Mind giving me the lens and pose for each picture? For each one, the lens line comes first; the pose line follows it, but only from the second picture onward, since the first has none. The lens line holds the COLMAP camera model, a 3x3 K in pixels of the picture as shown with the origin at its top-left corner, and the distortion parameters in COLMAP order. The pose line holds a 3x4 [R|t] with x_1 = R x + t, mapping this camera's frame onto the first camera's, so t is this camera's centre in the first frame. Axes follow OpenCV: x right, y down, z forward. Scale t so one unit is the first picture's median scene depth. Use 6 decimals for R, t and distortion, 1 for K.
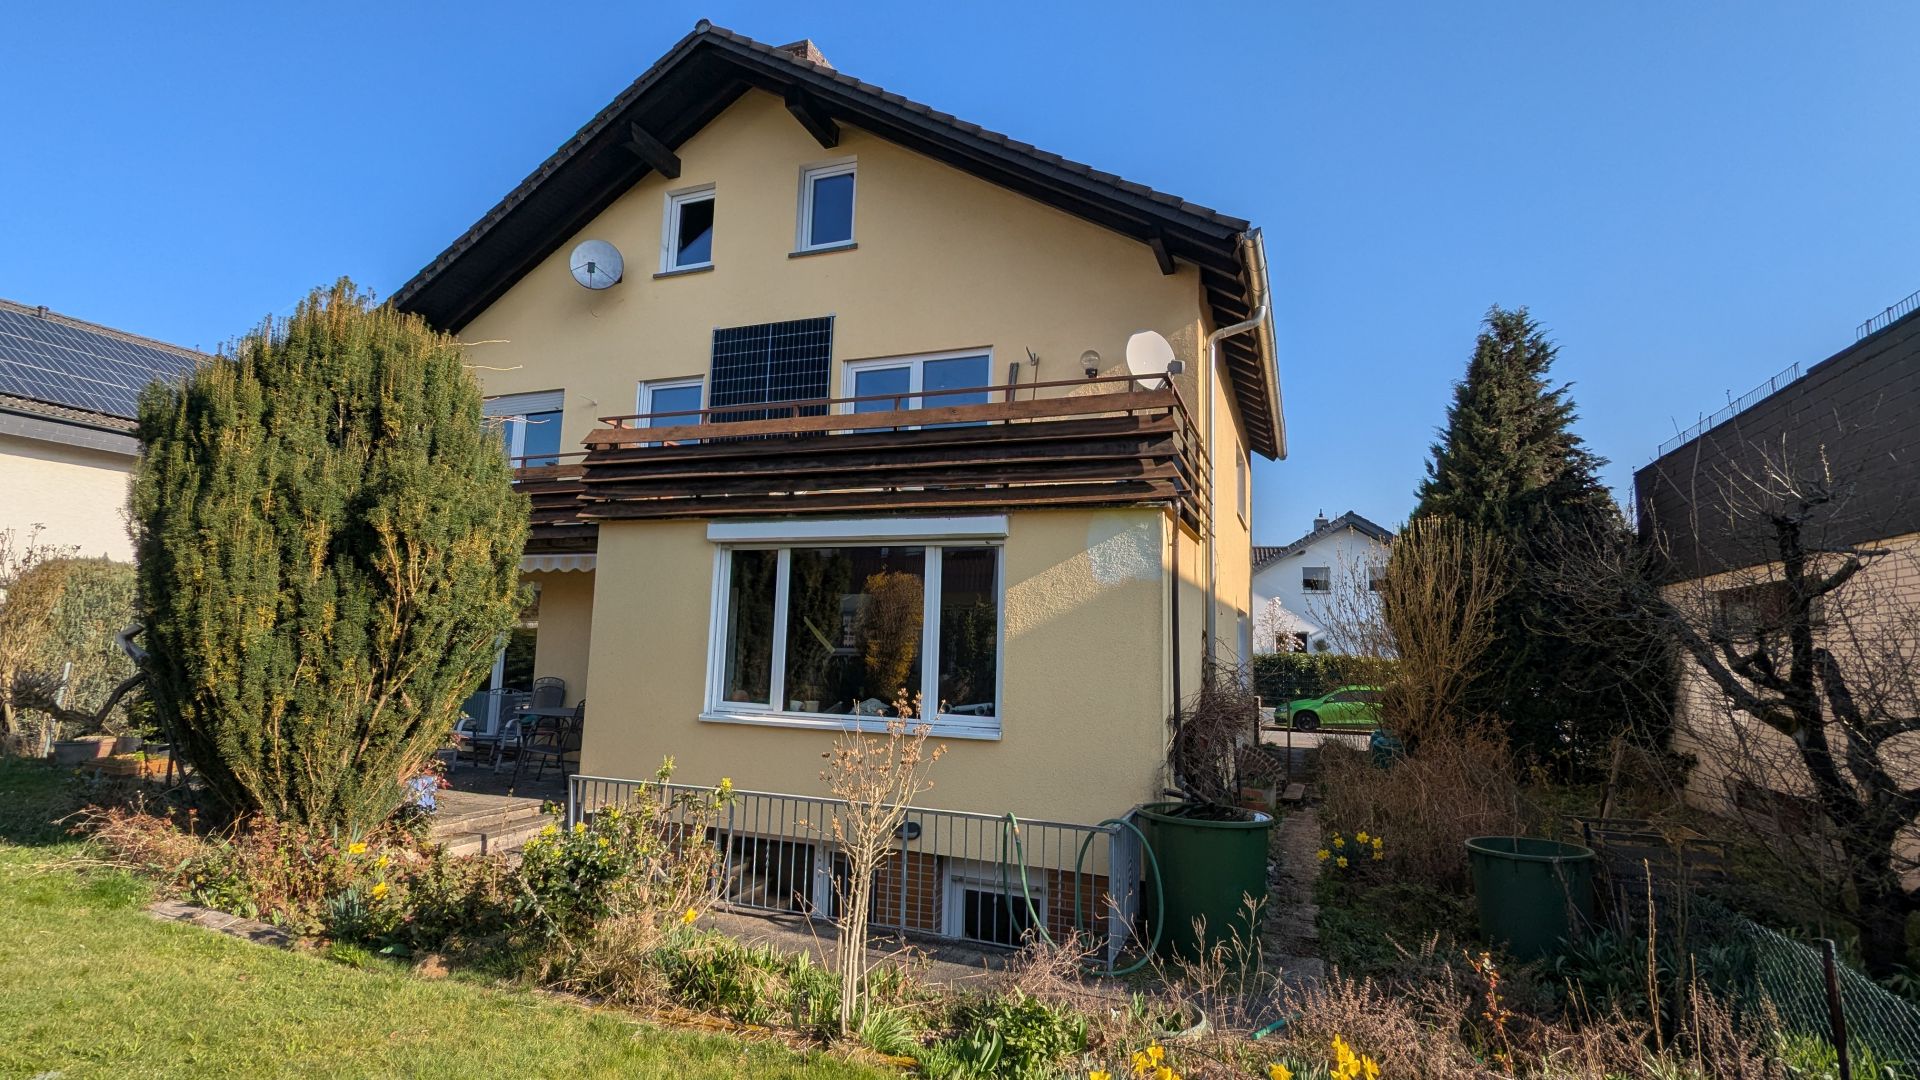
lens RADIAL K [[892.6, 0, 958.1], [0, 892.6, 540.5], [0, 0, 1]] dist [-0.000006, 0.001126]
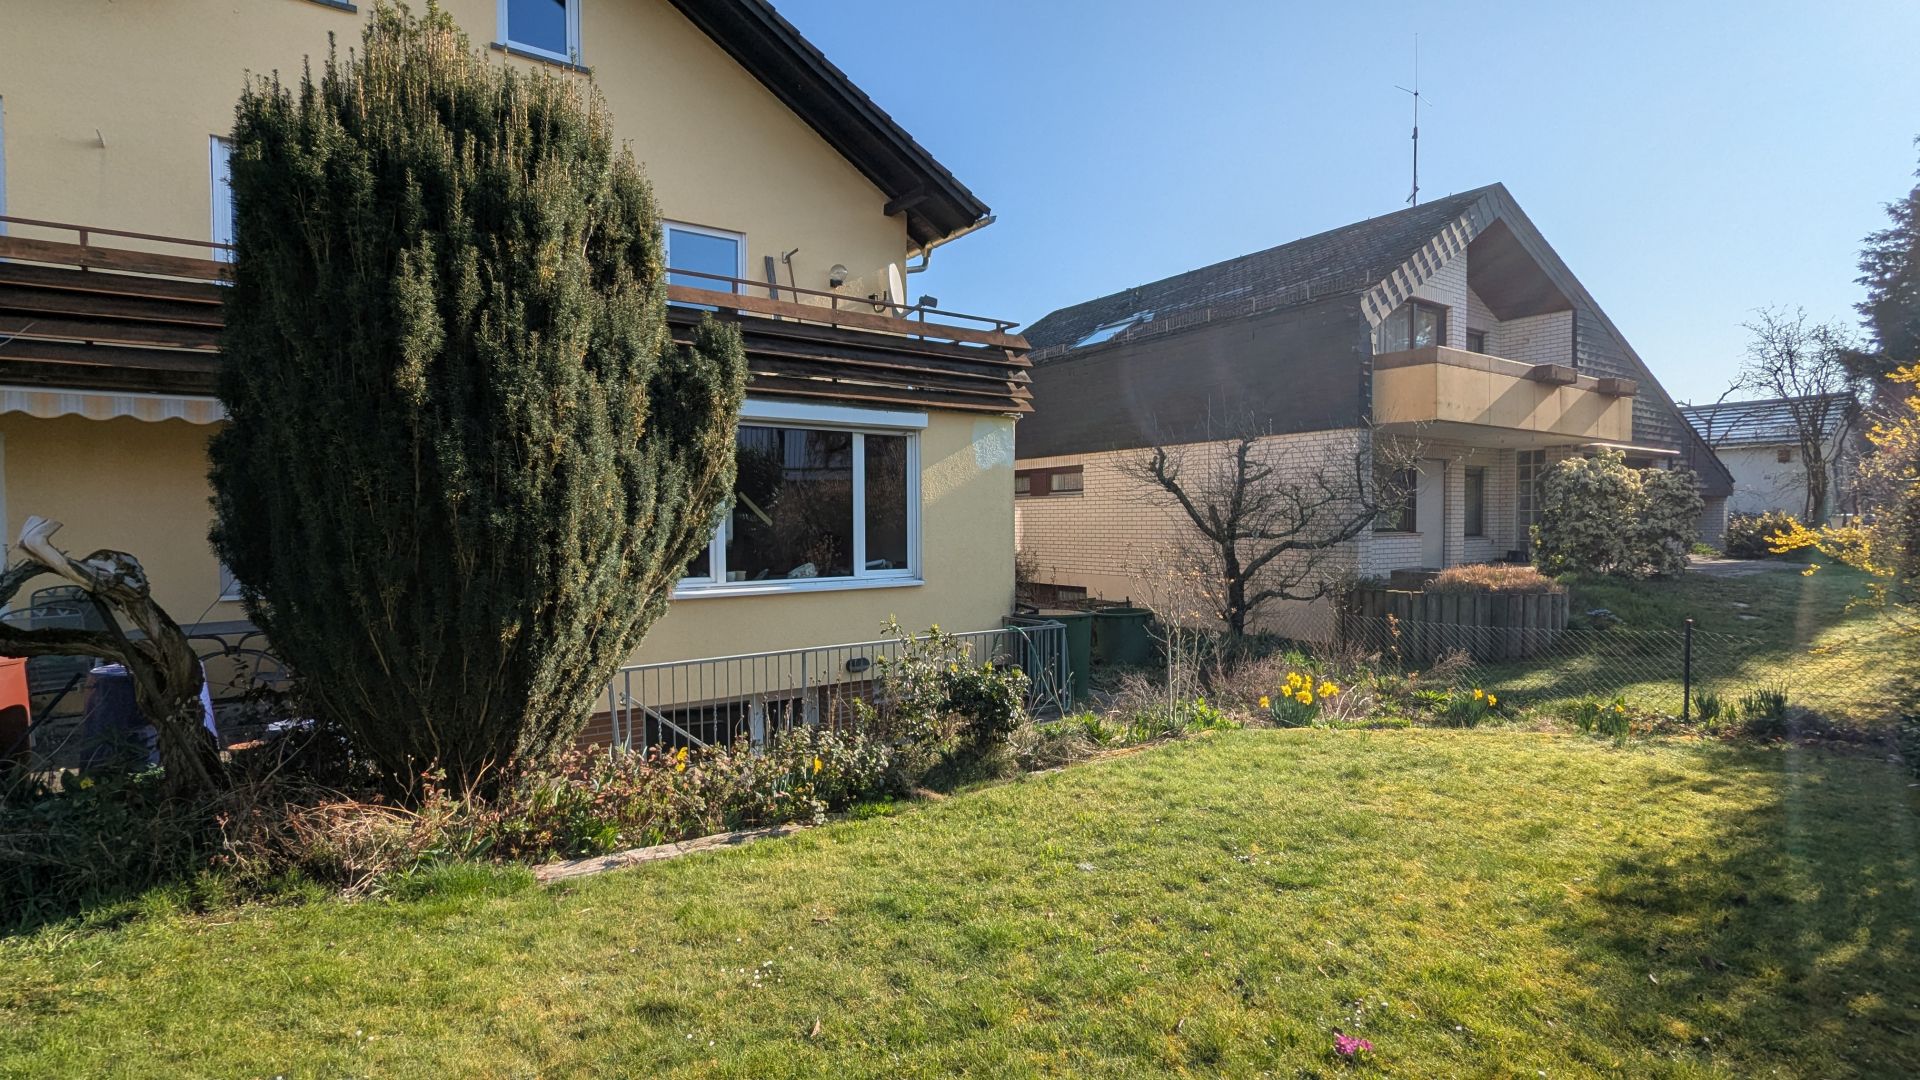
lens RADIAL K [[892.6, 0, 955.0], [0, 892.6, 536.1], [0, 0, 1]] dist [-0.000006, 0.001126]
pose [[0.554412, -0.048880, 0.830806, -0.979252], [-0.073730, 0.991464, 0.107534, 0.005971], [-0.828970, -0.120874, 0.546076, 0.234966]]
